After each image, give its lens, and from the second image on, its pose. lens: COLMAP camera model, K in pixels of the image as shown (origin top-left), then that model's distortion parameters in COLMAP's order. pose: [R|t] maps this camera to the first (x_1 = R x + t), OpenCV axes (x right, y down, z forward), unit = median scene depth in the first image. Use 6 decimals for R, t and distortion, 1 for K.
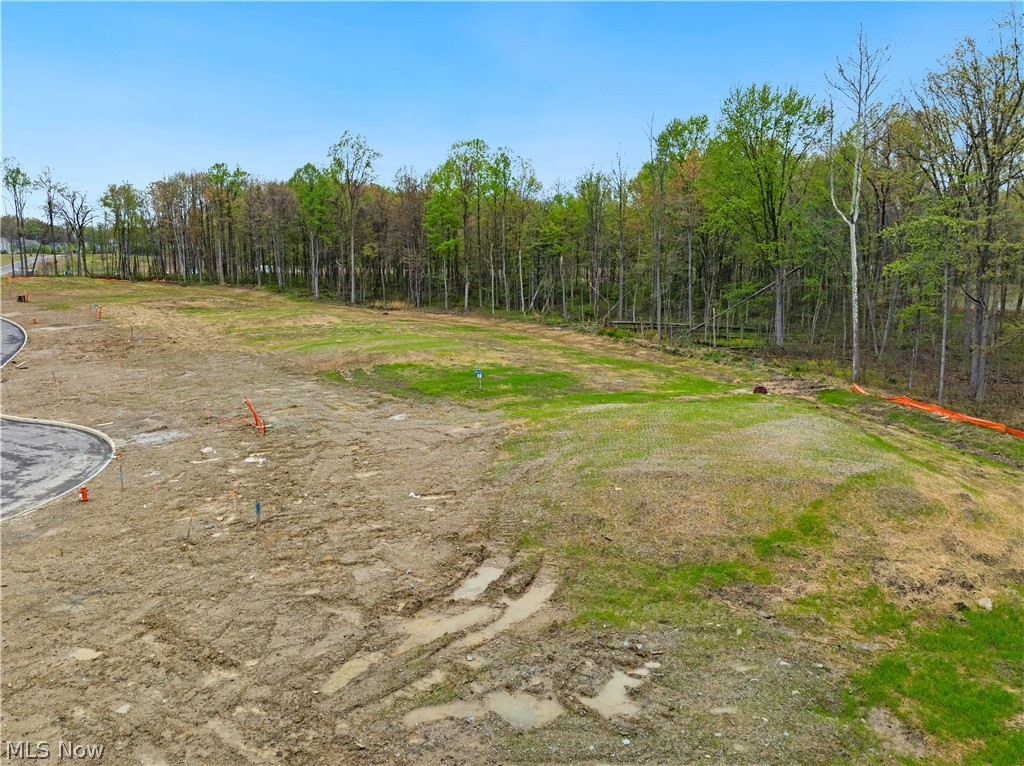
lens RADIAL K [[777.6, 0, 513.2], [0, 777.6, 384.0], [0, 0, 1]] dist [-0.033636, -0.002486]
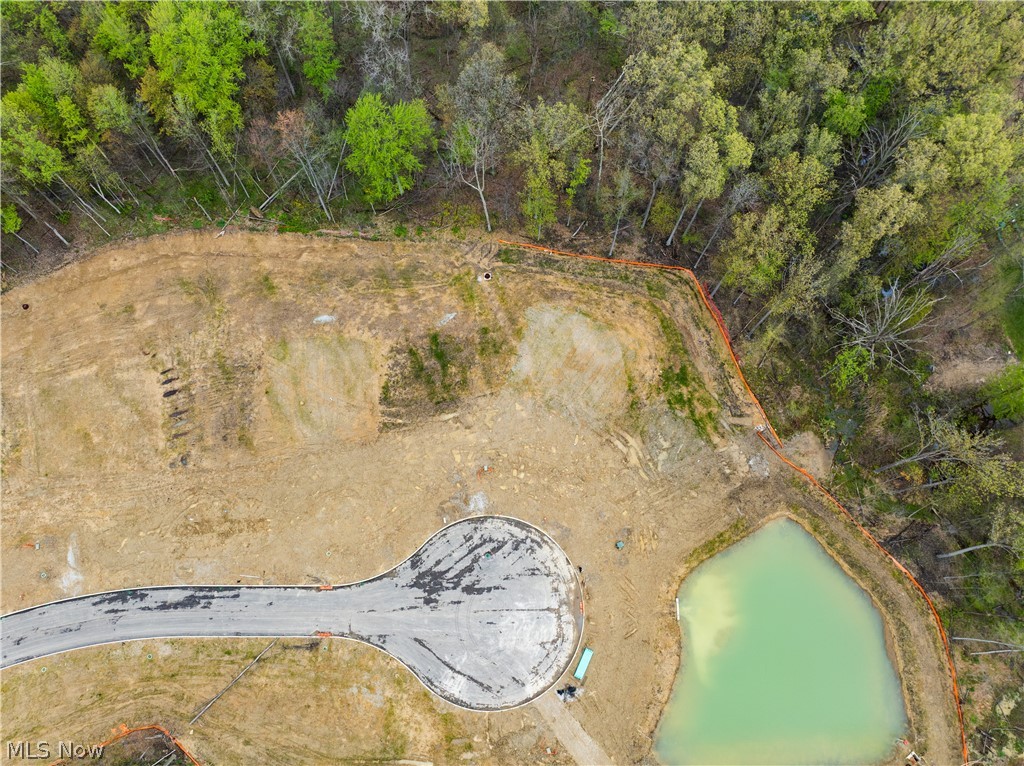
lens RADIAL K [[720.7, 0, 512.4], [0, 720.7, 381.4], [0, 0, 1]] dist [-0.038411, 0.003167]
pose [[0.402728, -0.862081, 0.307615, -1.341388], [0.111736, 0.379863, 0.918269, -4.103408], [-0.908474, -0.335441, 0.249307, 0.546951]]
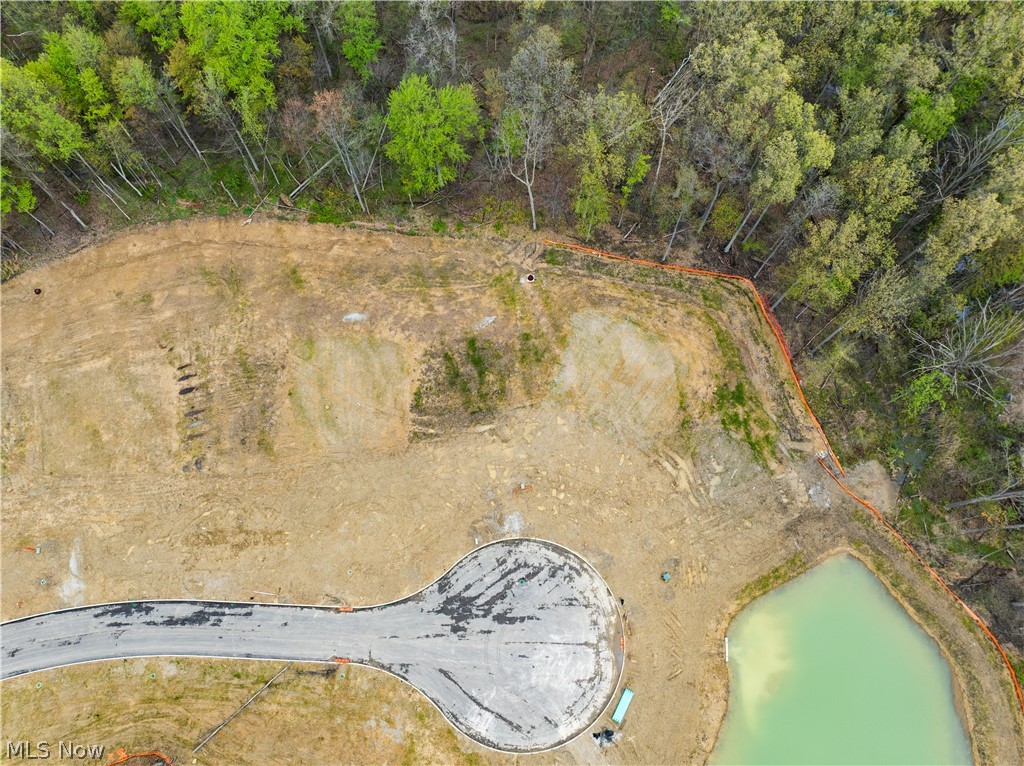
lens RADIAL K [[720.7, 0, 512.5], [0, 720.7, 382.2], [0, 0, 1]] dist [-0.038411, 0.003167]
pose [[0.444194, -0.844506, 0.299169, -1.254746], [0.114857, 0.384841, 0.915809, -3.826663], [-0.888538, -0.372435, 0.267941, 0.796104]]
